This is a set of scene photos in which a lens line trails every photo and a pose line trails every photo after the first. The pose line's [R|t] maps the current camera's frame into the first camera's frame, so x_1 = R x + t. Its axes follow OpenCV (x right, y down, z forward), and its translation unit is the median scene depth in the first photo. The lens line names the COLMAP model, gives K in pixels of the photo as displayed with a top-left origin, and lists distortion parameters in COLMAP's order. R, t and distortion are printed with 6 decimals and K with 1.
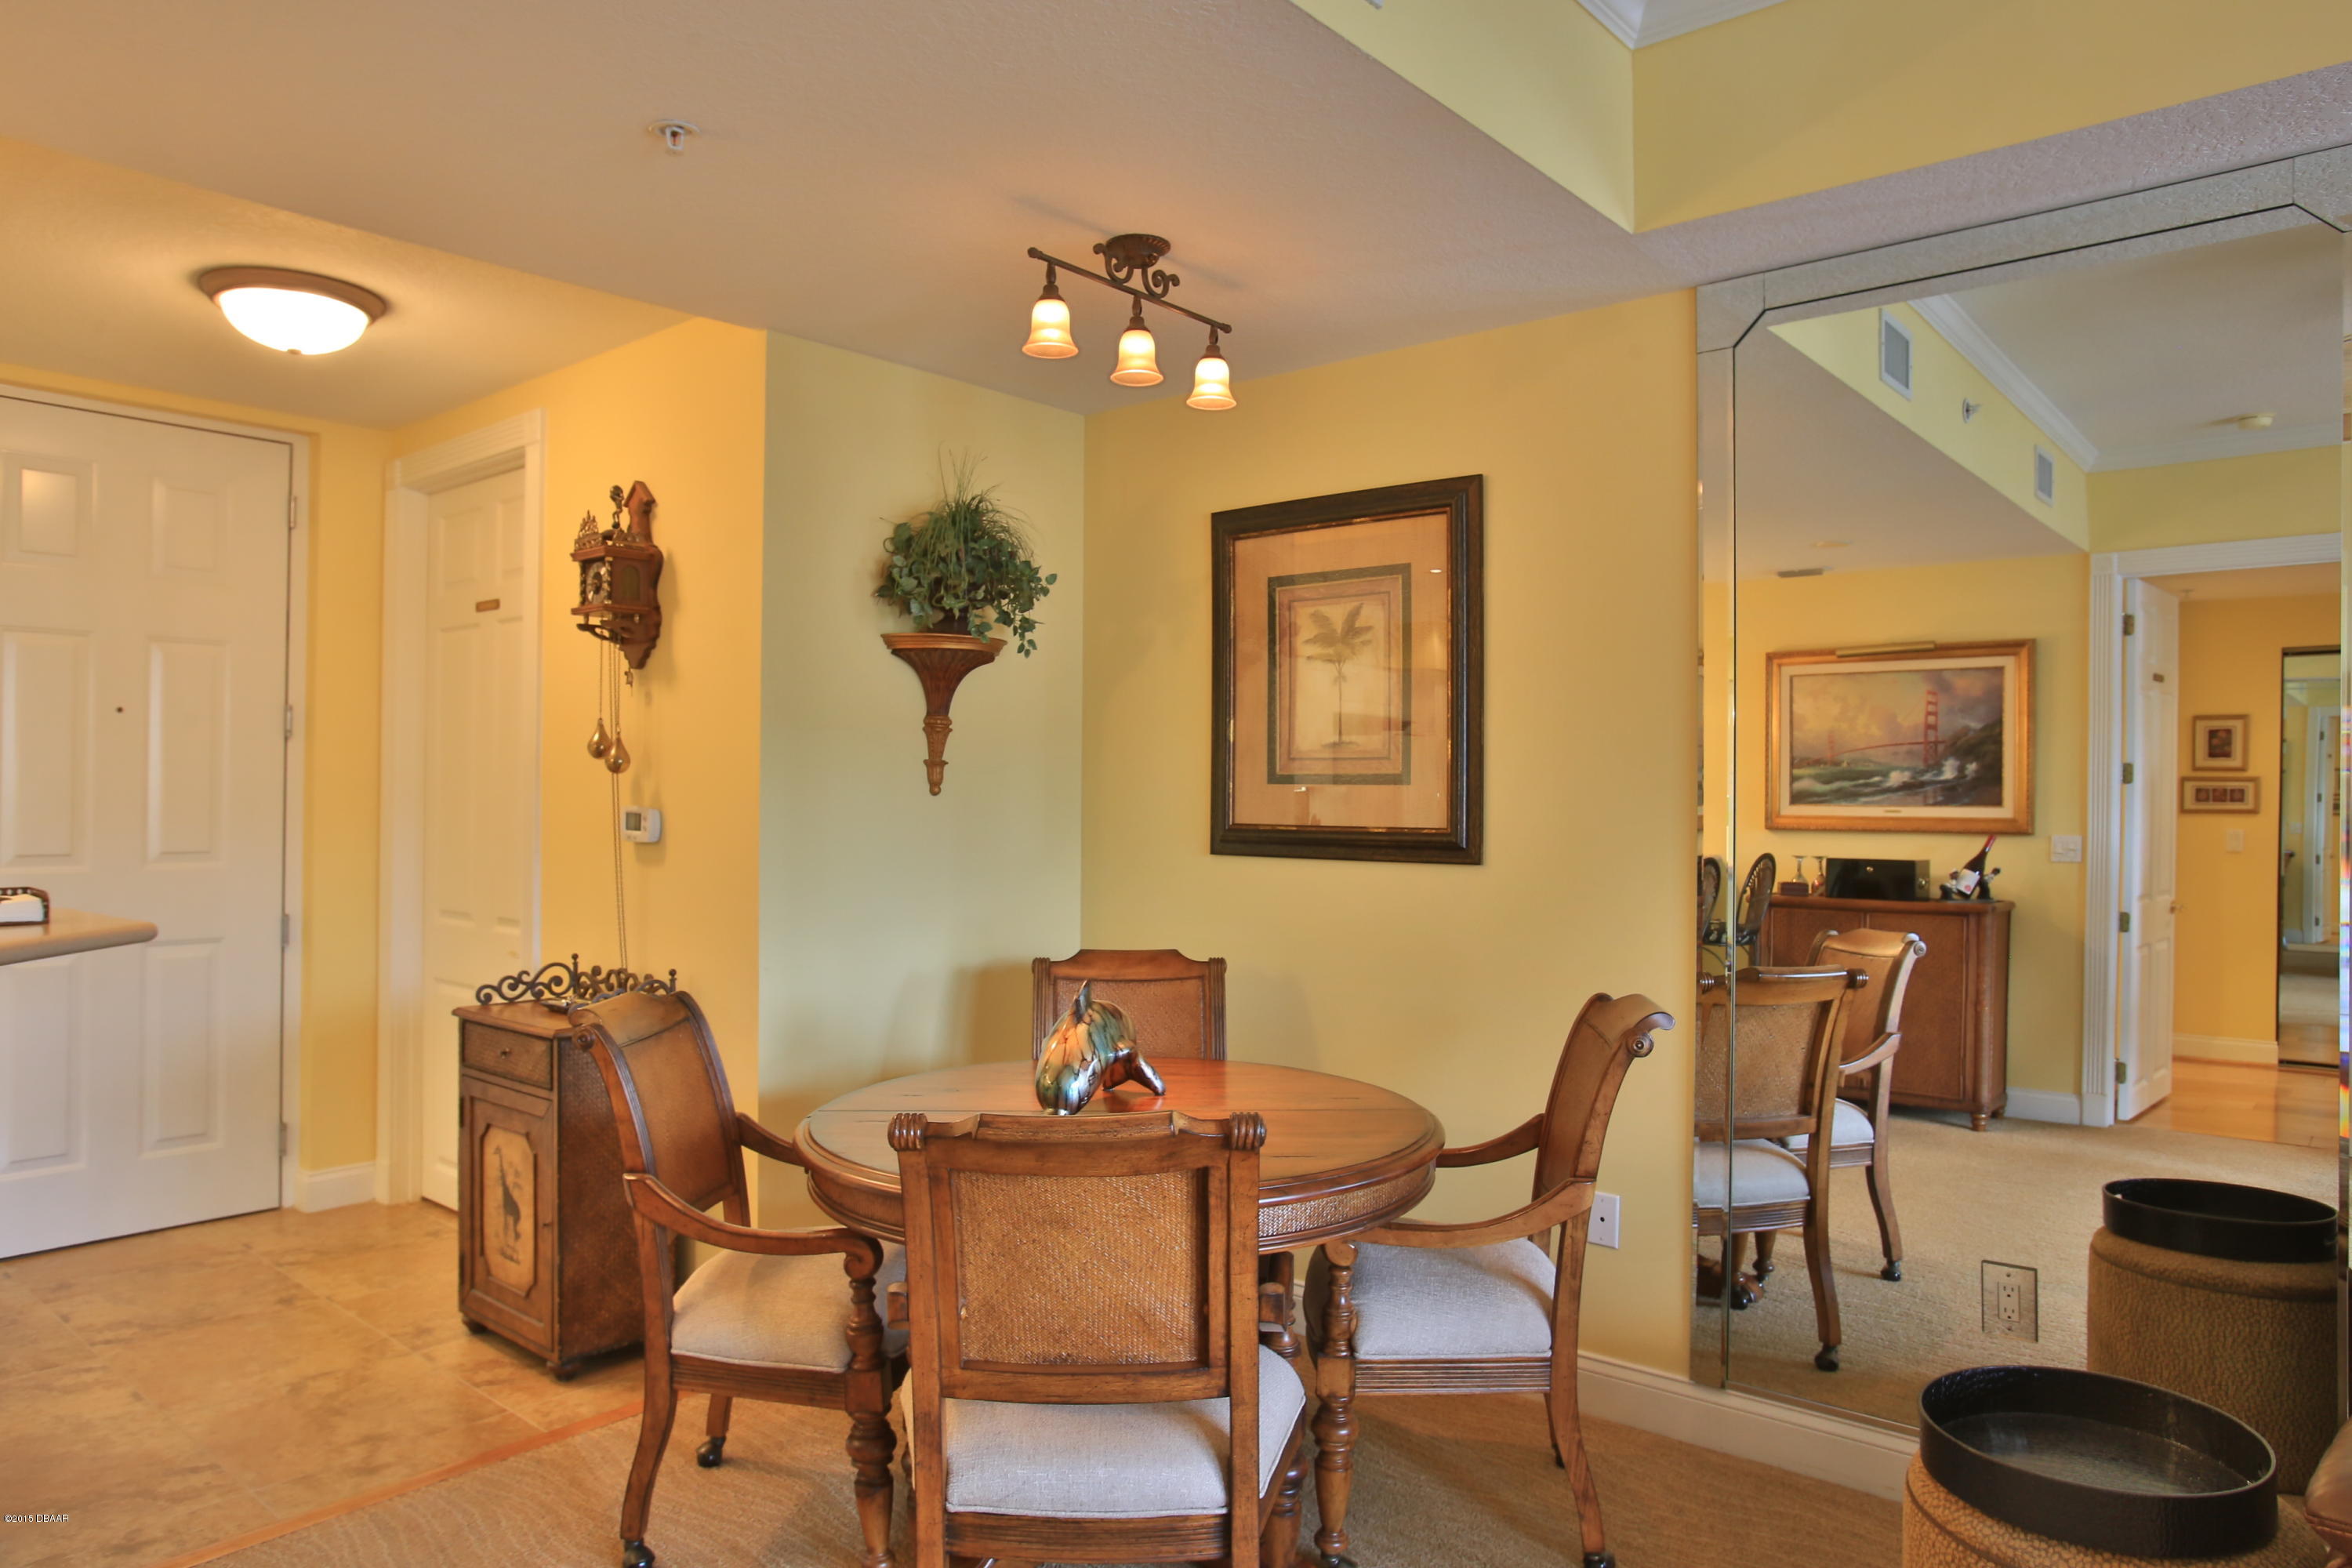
lens RADIAL K [[1527.7, 0, 1176.0], [0, 1527.7, 784.0], [0, 0, 1]] dist [-0.042078, 0.043376]
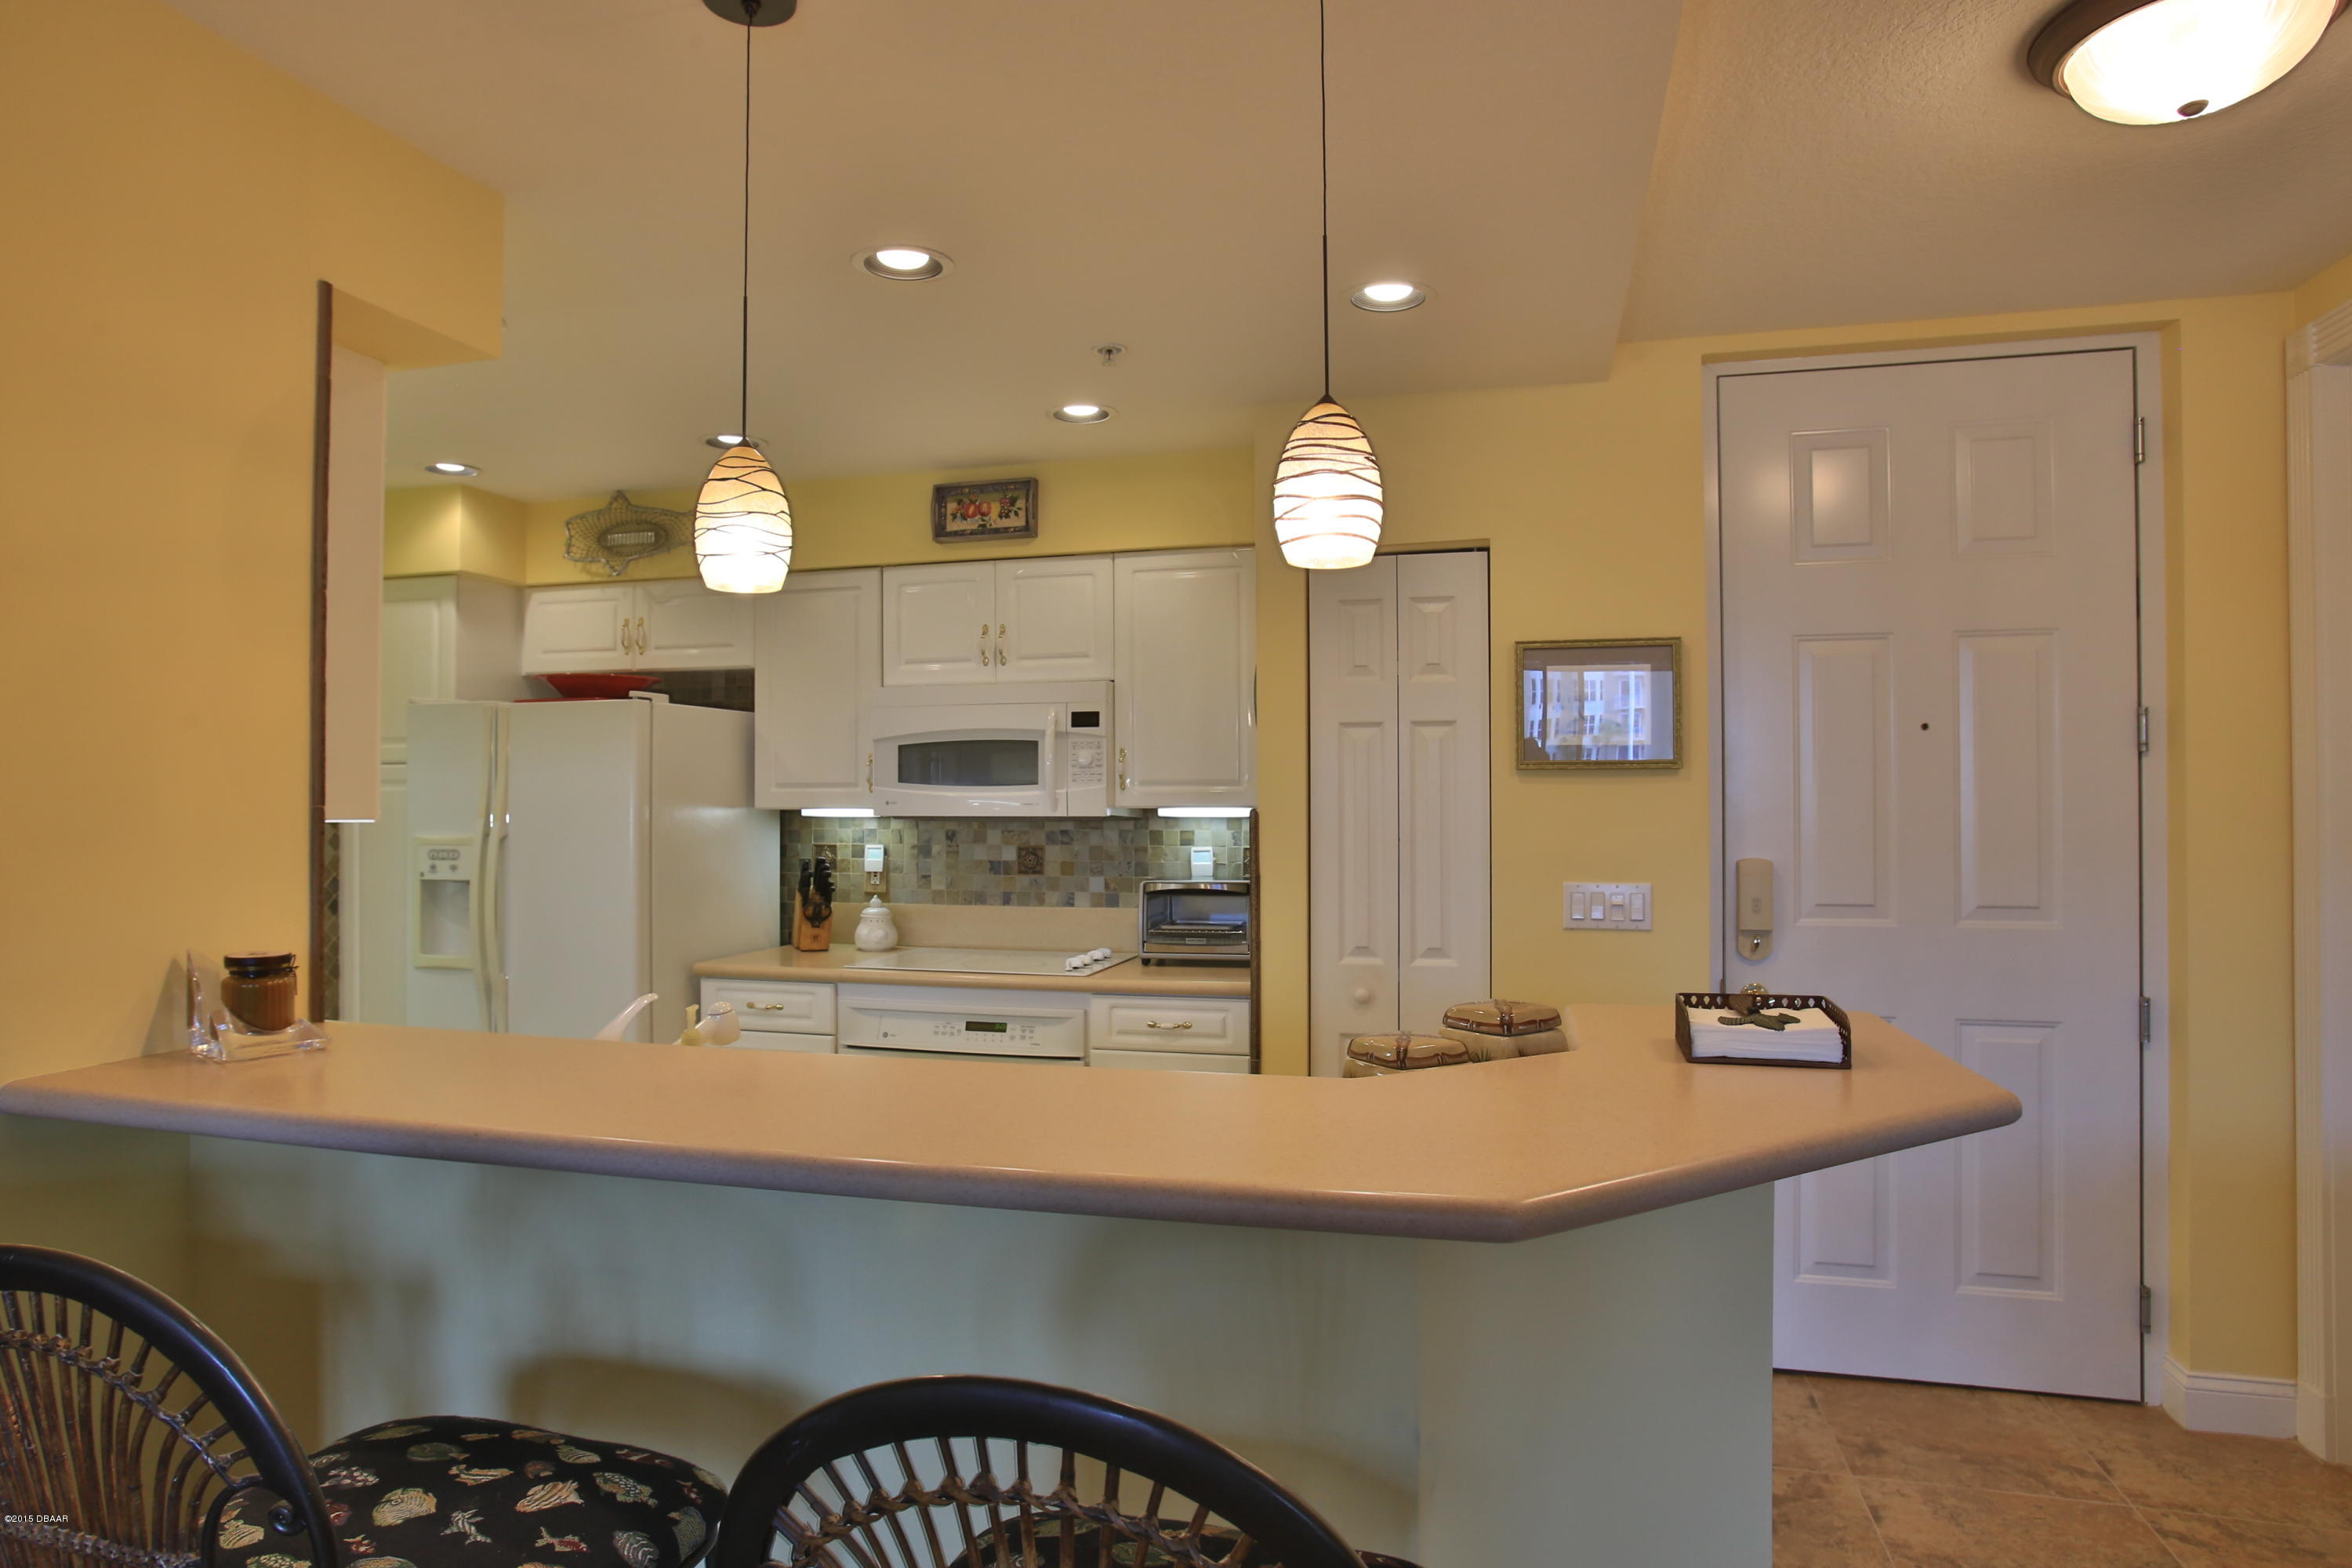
lens RADIAL K [[1390.6, 0, 1132.1], [0, 1390.6, 779.8], [0, 0, 1]] dist [-0.087609, 0.054964]
pose [[0.428303, -0.020266, -0.903408, -0.252870], [0.009971, 0.999794, -0.017701, -0.013023], [0.903580, -0.001427, 0.428416, 0.342941]]
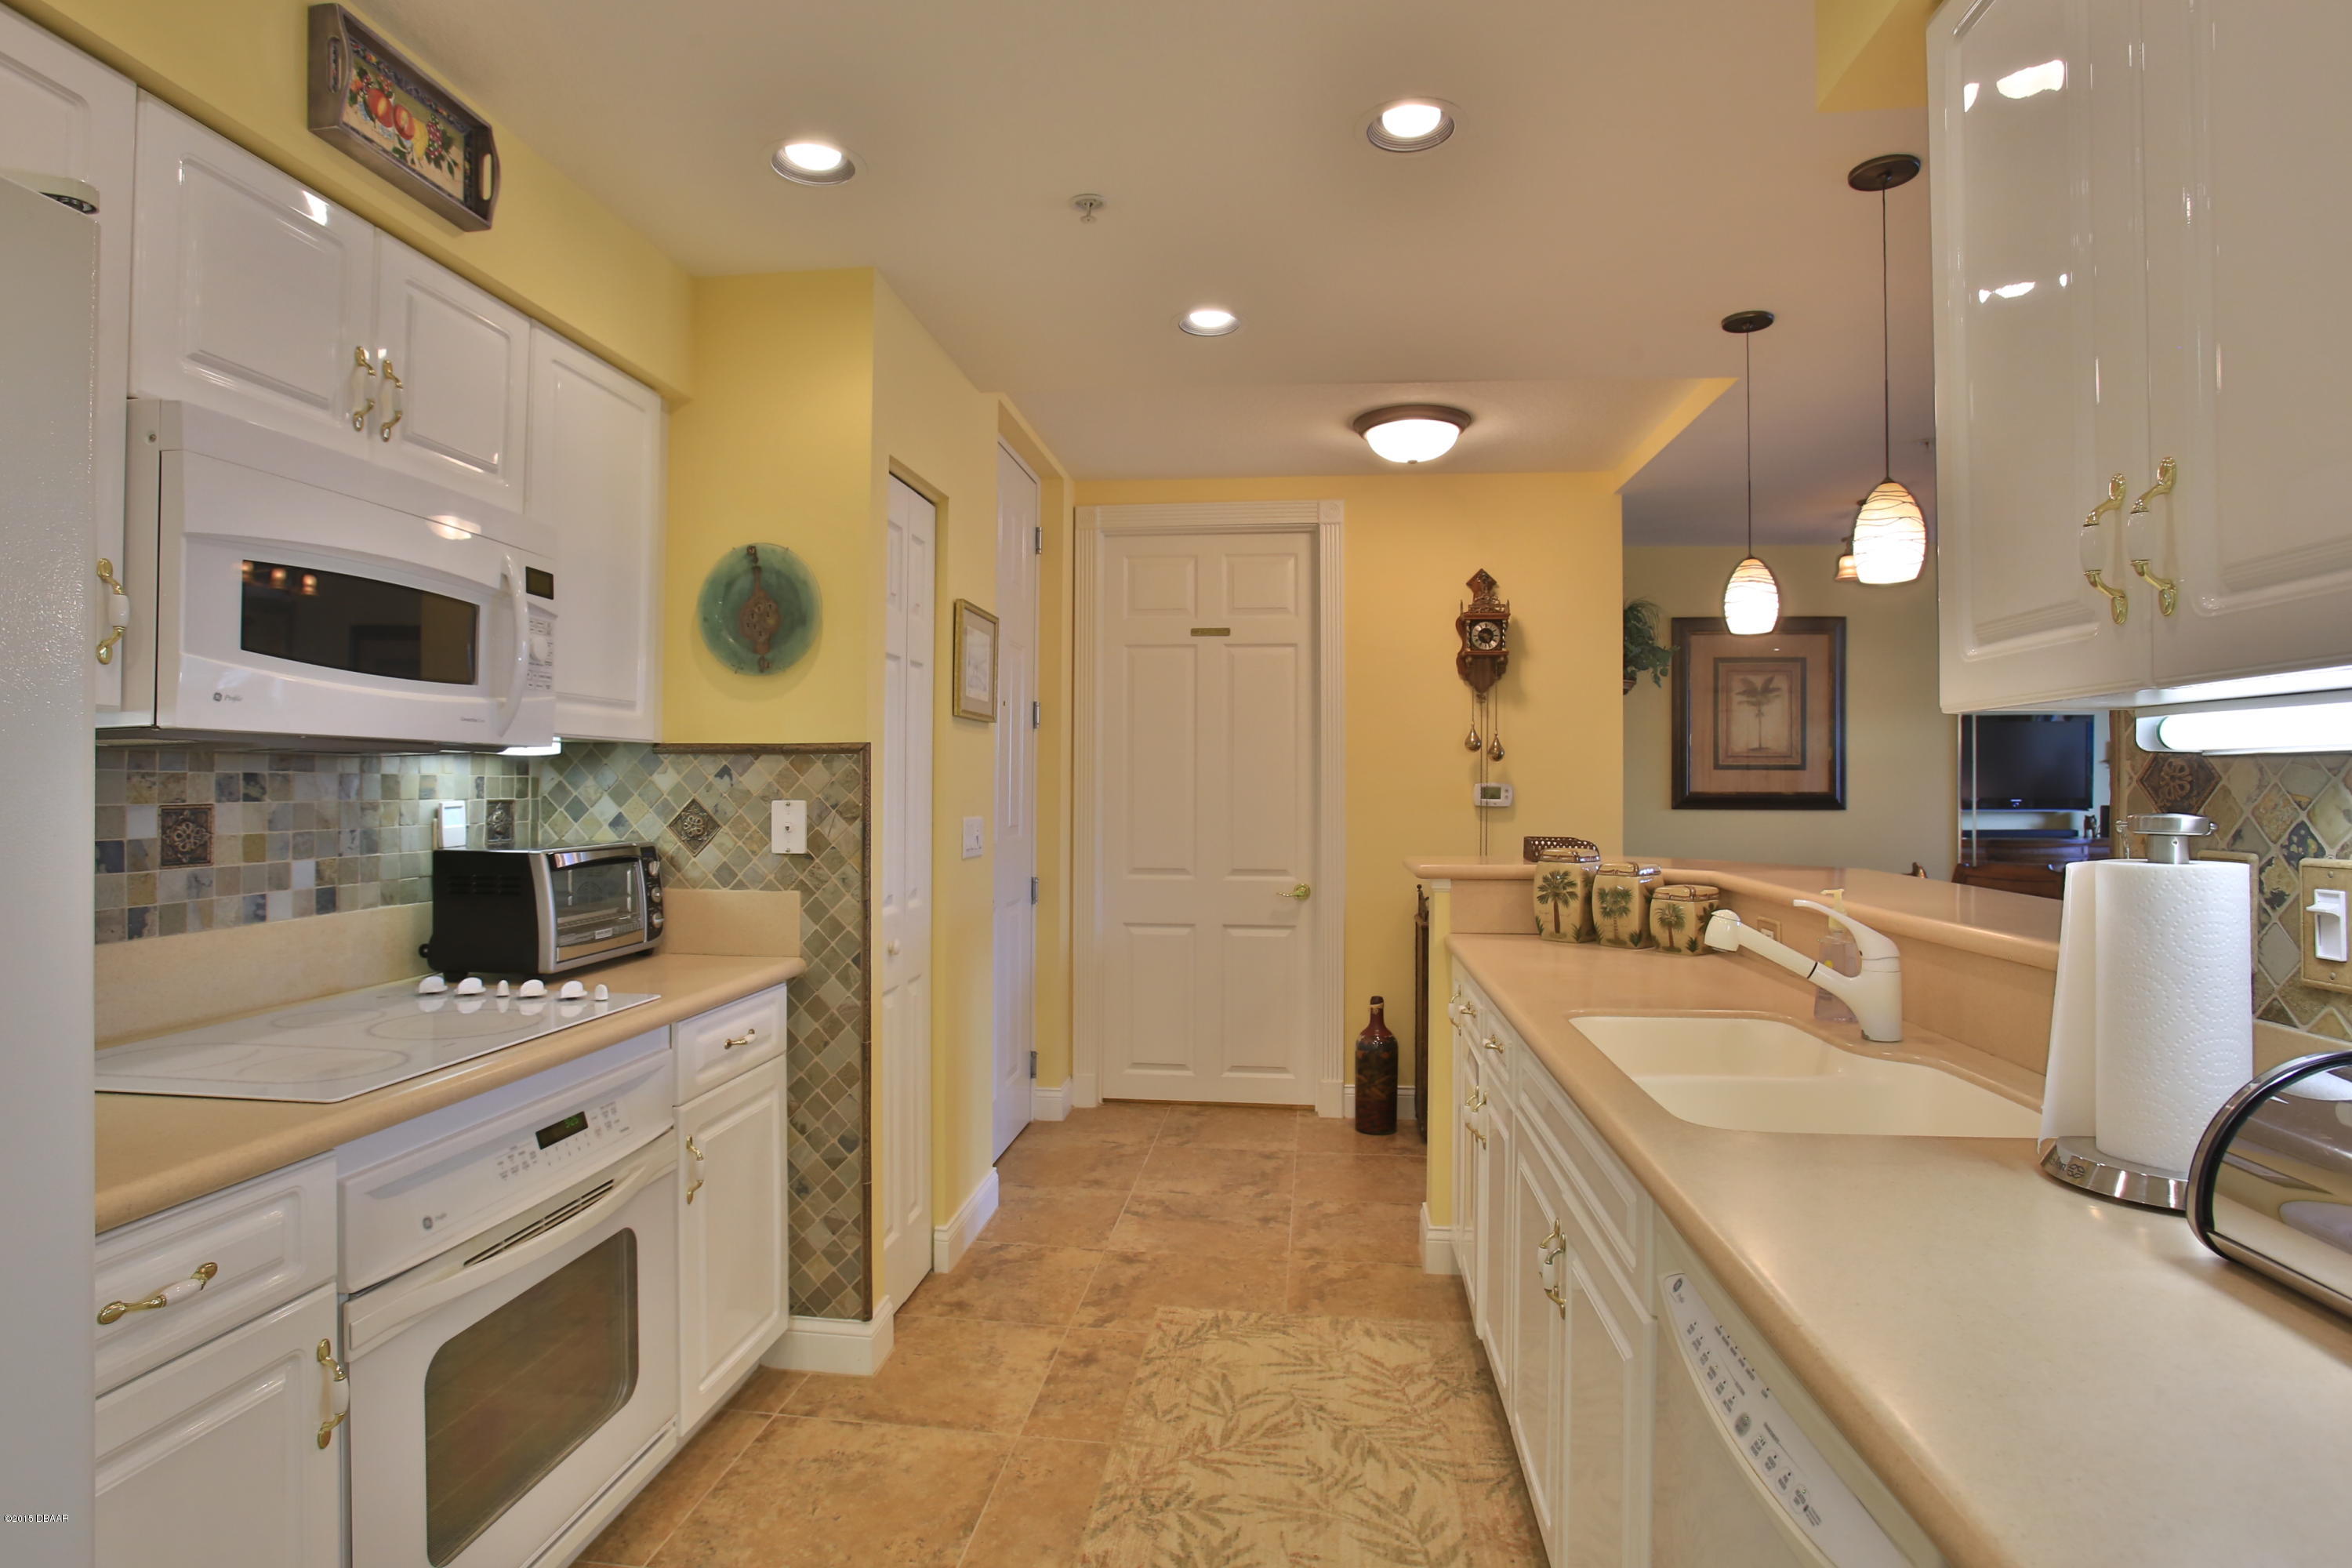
lens RADIAL K [[1250.2, 0, 1167.4], [0, 1250.2, 779.6], [0, 0, 1]] dist [-0.056718, 0.019833]
pose [[0.819369, -0.000721, 0.573266, -1.260151], [-0.000221, 0.999999, 0.001575, 0.008861], [-0.573266, -0.001417, 0.819368, 0.153947]]
